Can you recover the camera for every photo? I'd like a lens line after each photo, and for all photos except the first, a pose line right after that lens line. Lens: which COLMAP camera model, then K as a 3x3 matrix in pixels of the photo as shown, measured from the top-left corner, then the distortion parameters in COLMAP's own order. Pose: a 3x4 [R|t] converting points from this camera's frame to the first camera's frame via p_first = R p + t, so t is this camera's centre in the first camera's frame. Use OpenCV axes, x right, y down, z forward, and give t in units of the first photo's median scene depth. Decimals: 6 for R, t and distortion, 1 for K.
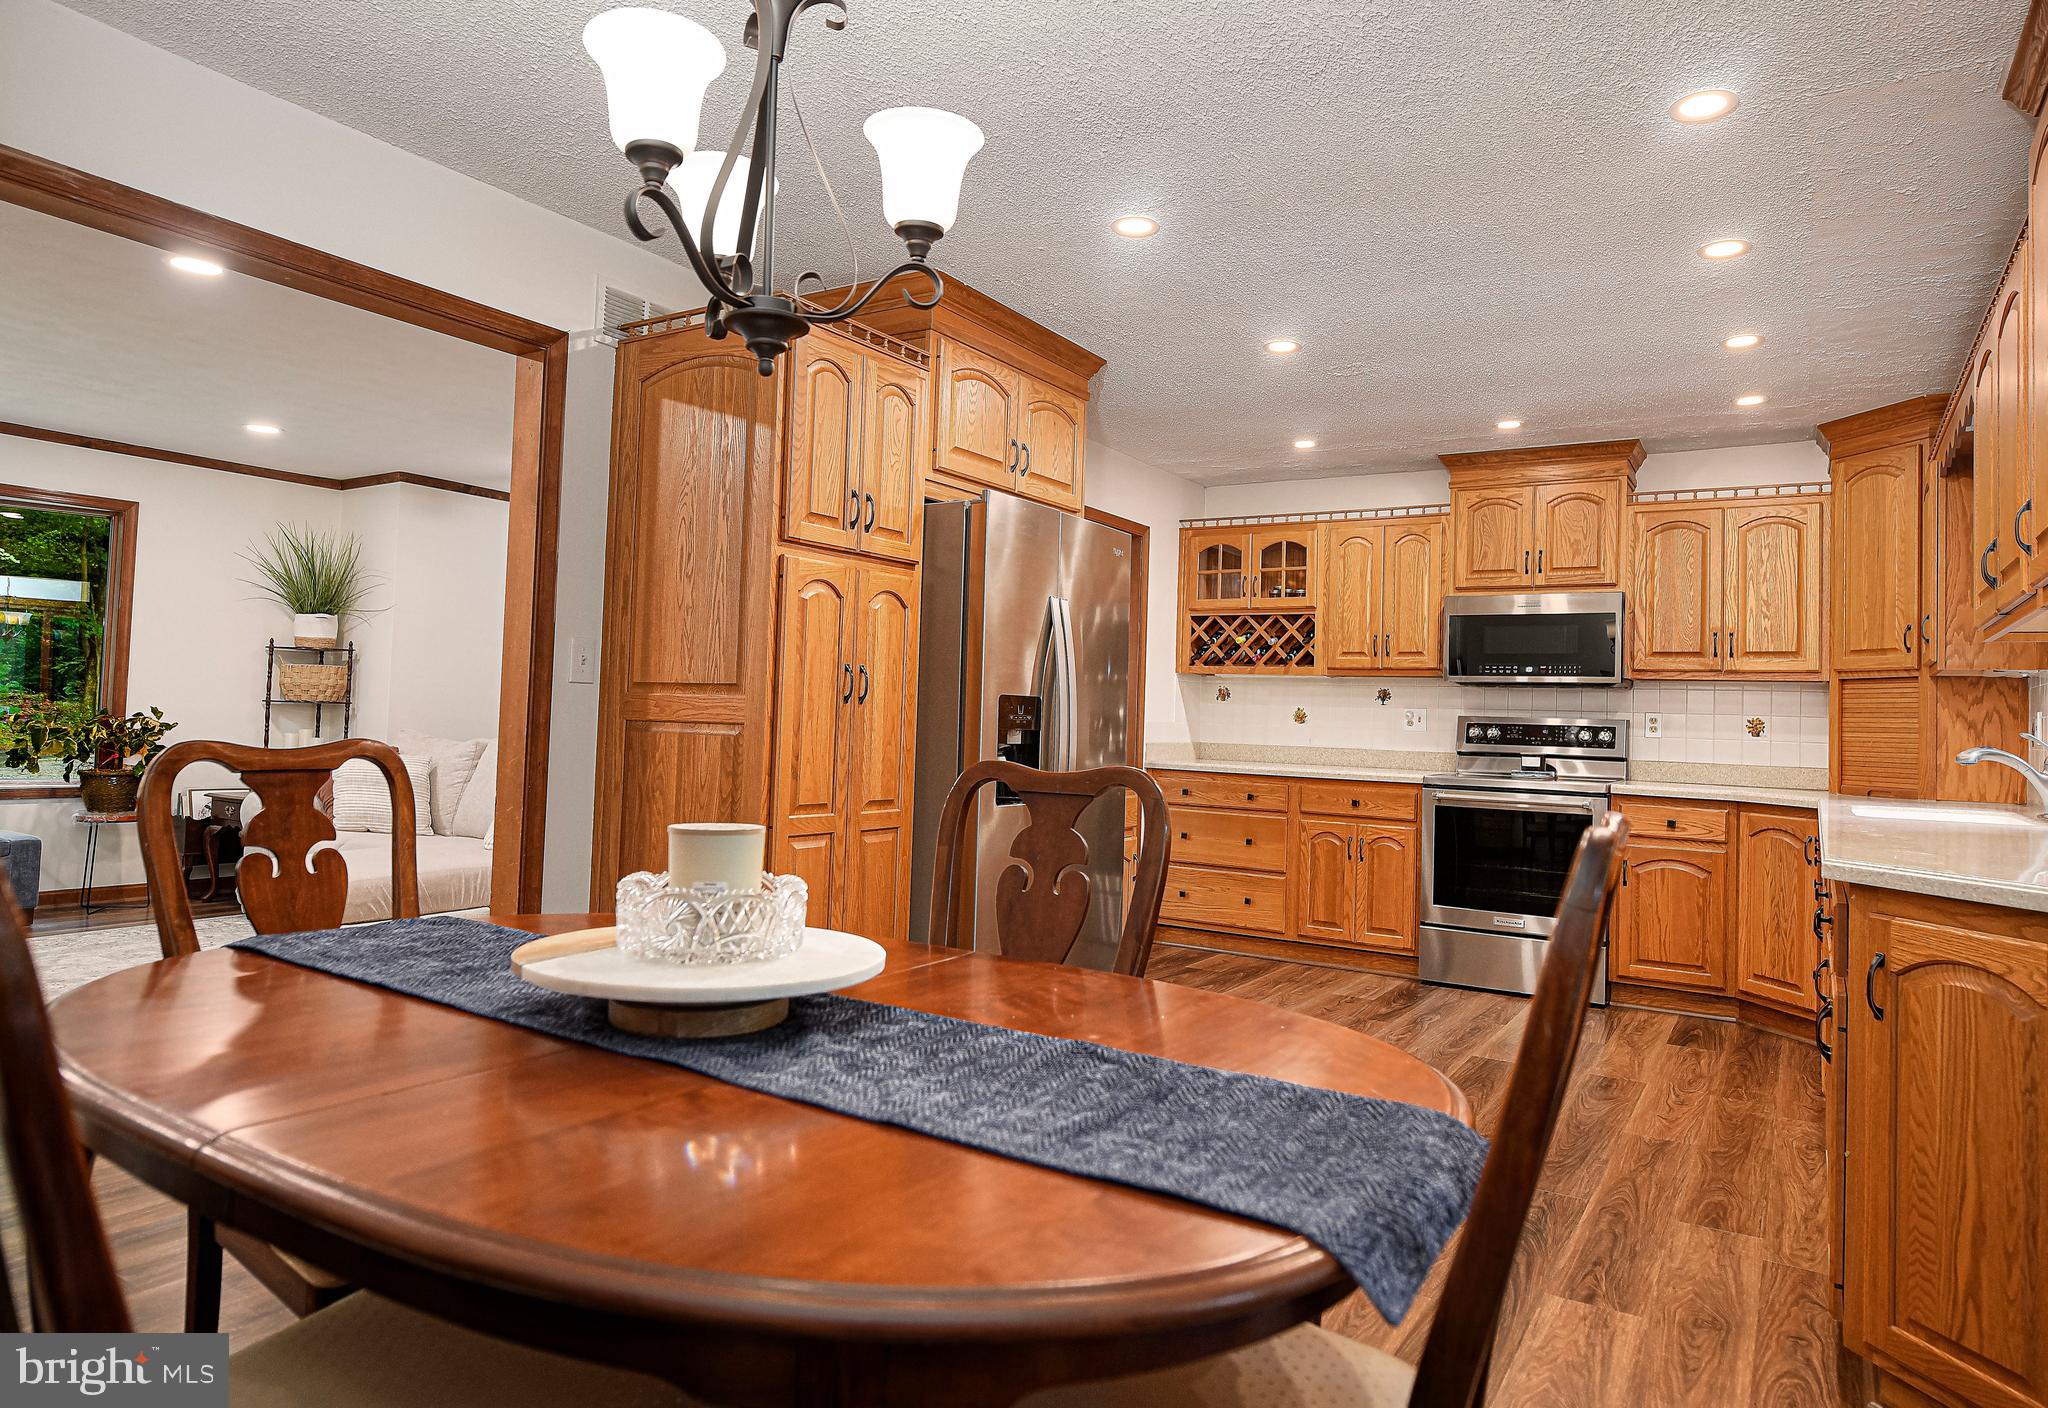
lens RADIAL K [[1238.8, 0, 1036.7], [0, 1238.8, 672.0], [0, 0, 1]] dist [-0.001356, -0.001141]
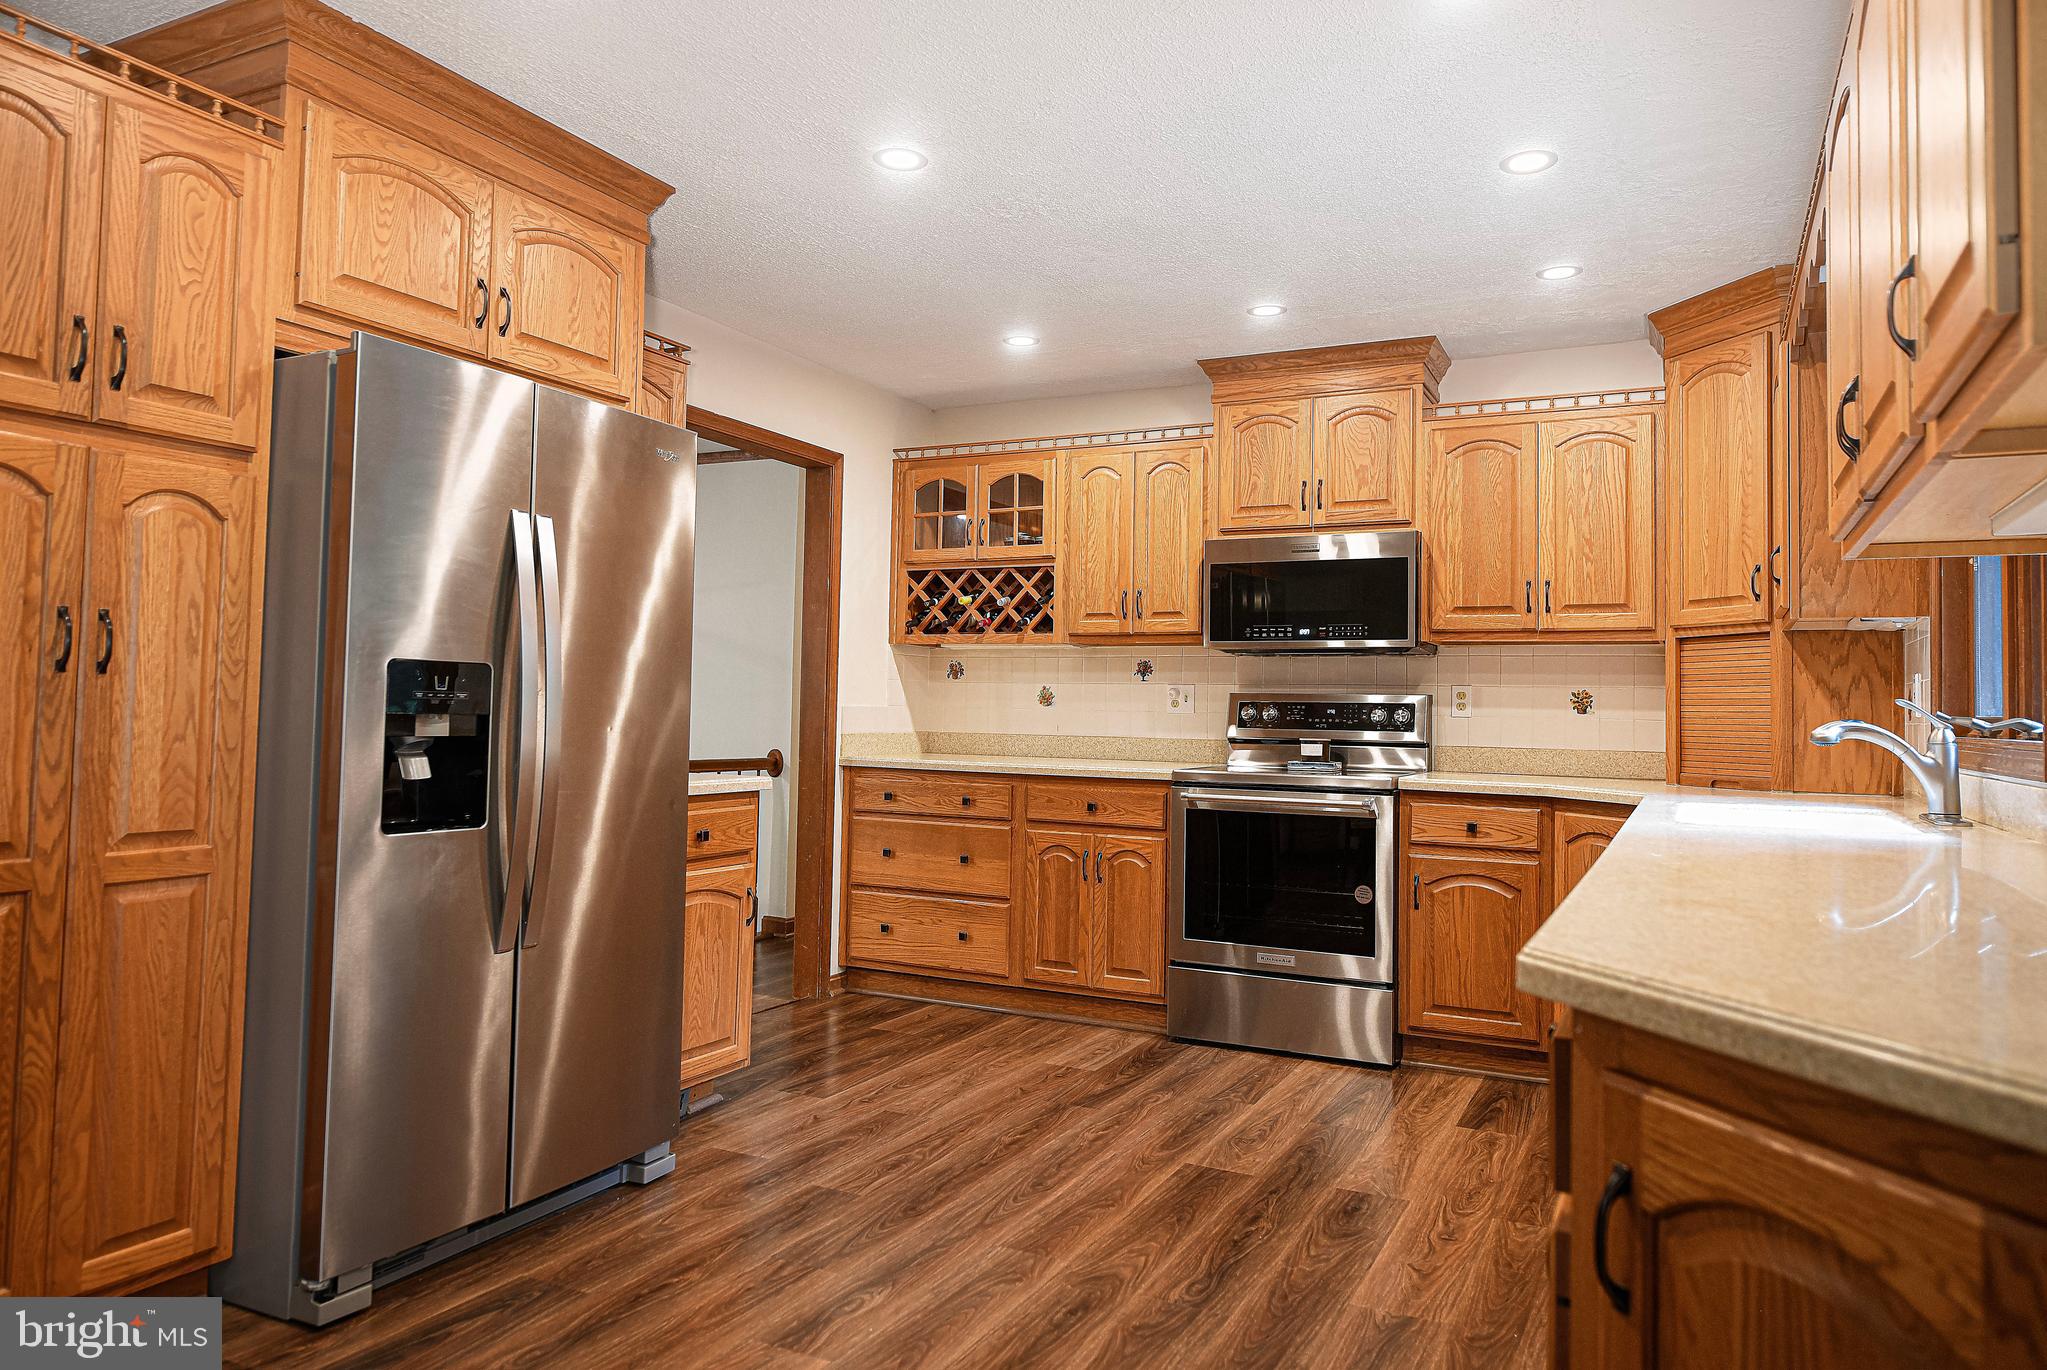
lens RADIAL K [[1307.6, 0, 1049.9], [0, 1307.6, 656.9], [0, 0, 1]] dist [-0.000343, -0.000160]
pose [[0.994869, -0.009268, 0.100748, 0.166757], [0.009571, 0.999951, -0.002527, 0.015641], [-0.100720, 0.003478, 0.994909, 0.212730]]
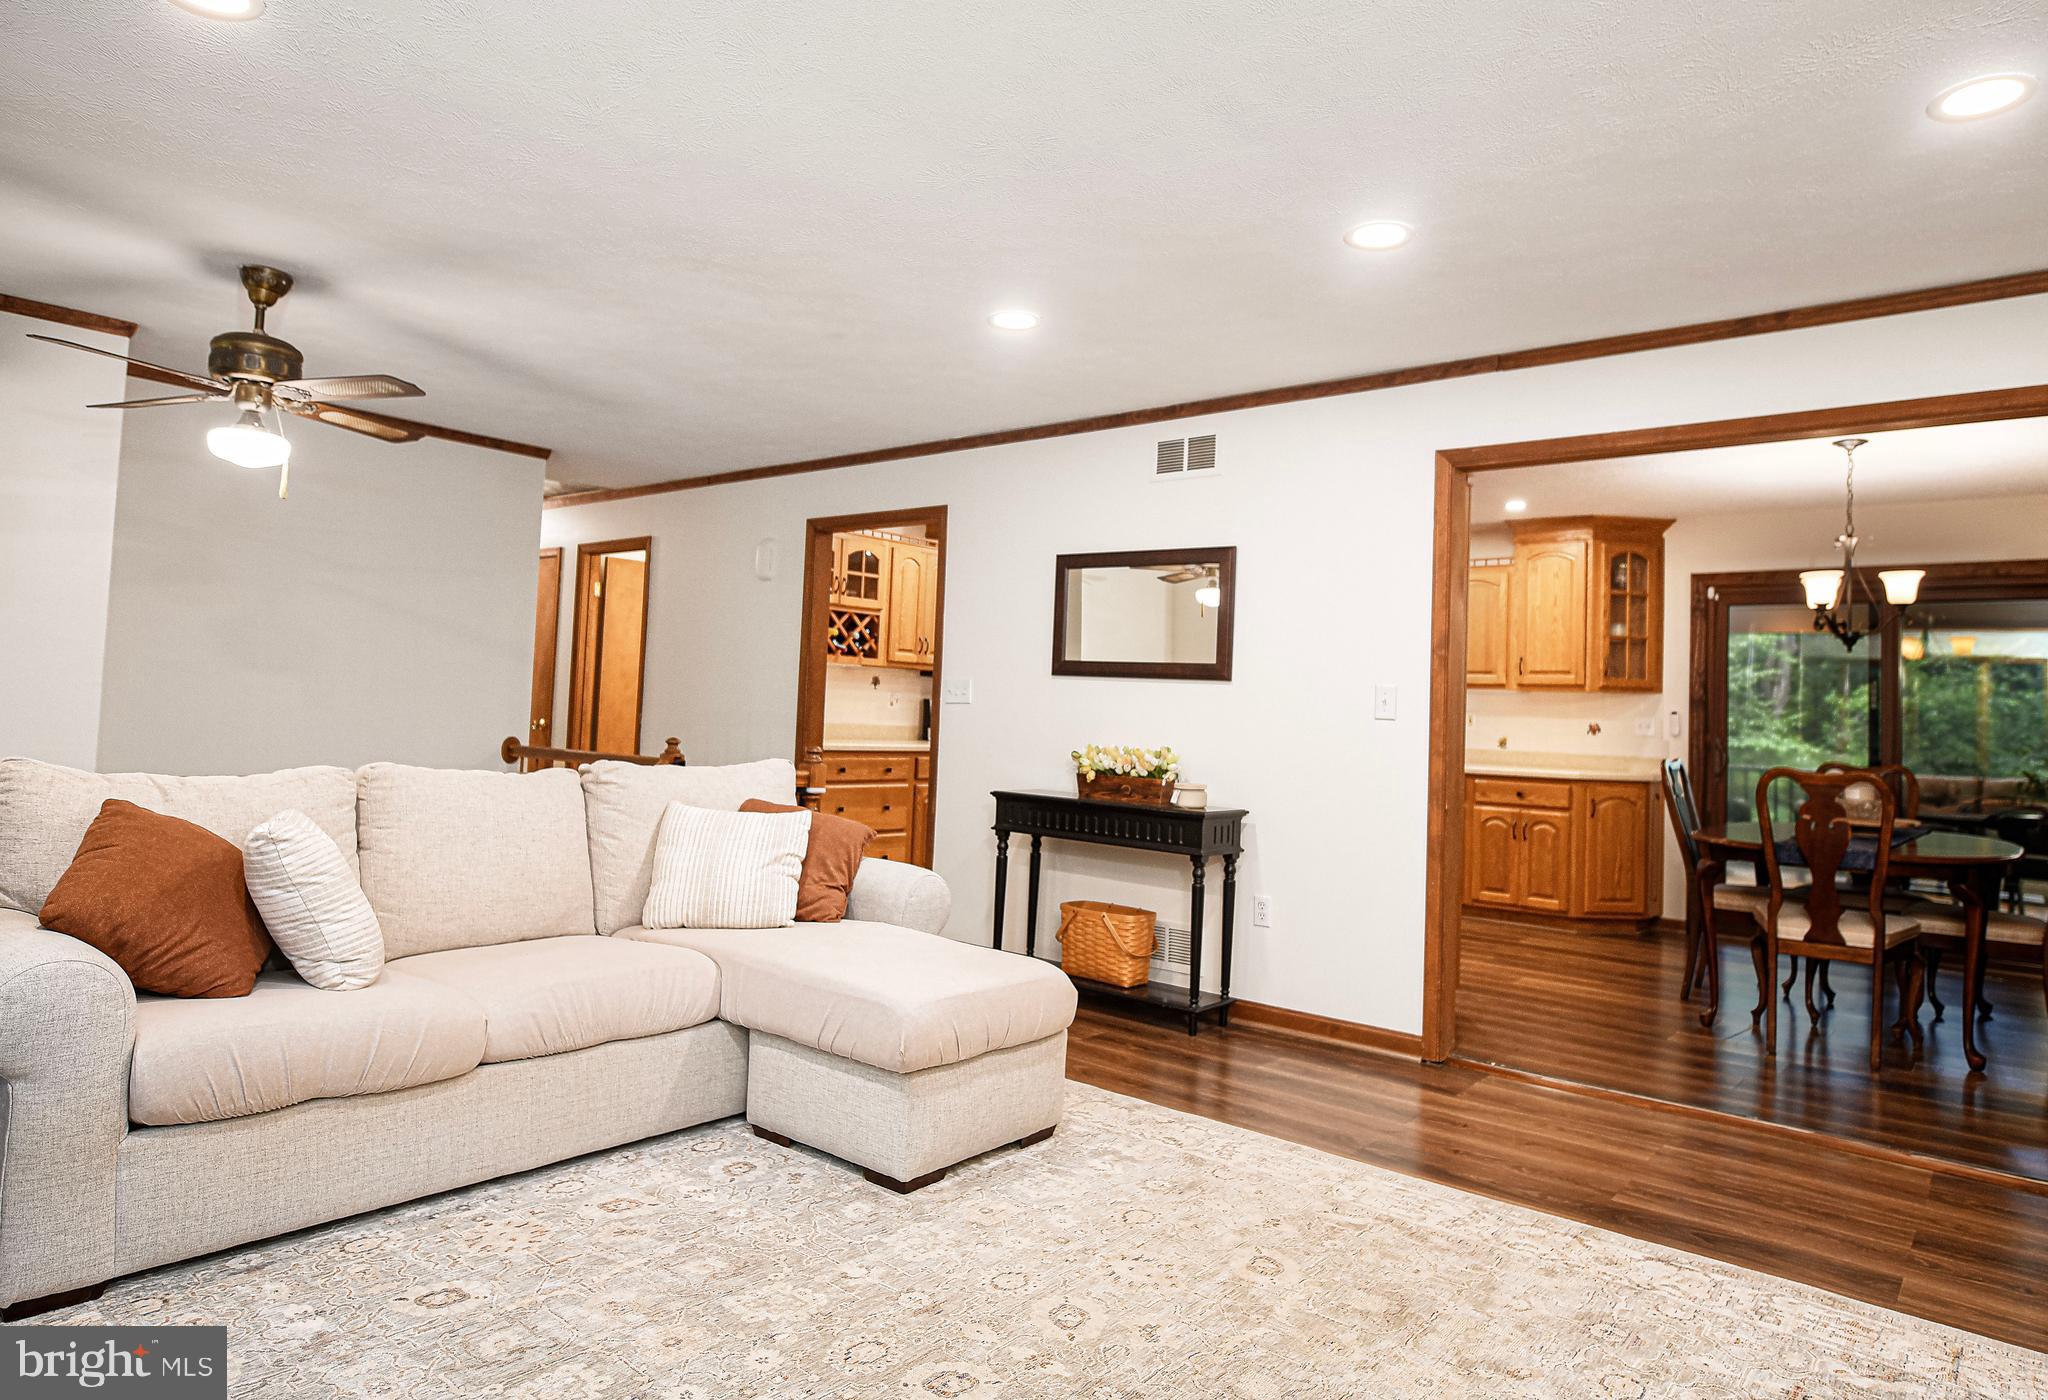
lens RADIAL K [[1239.8, 0, 1067.4], [0, 1239.8, 655.2], [0, 0, 1]] dist [-0.000372, -0.000071]
pose [[0.117768, 0.018694, 0.992865, -1.152442], [-0.074132, 0.997198, -0.009983, -0.011354], [-0.990270, -0.072428, 0.118824, 0.811726]]
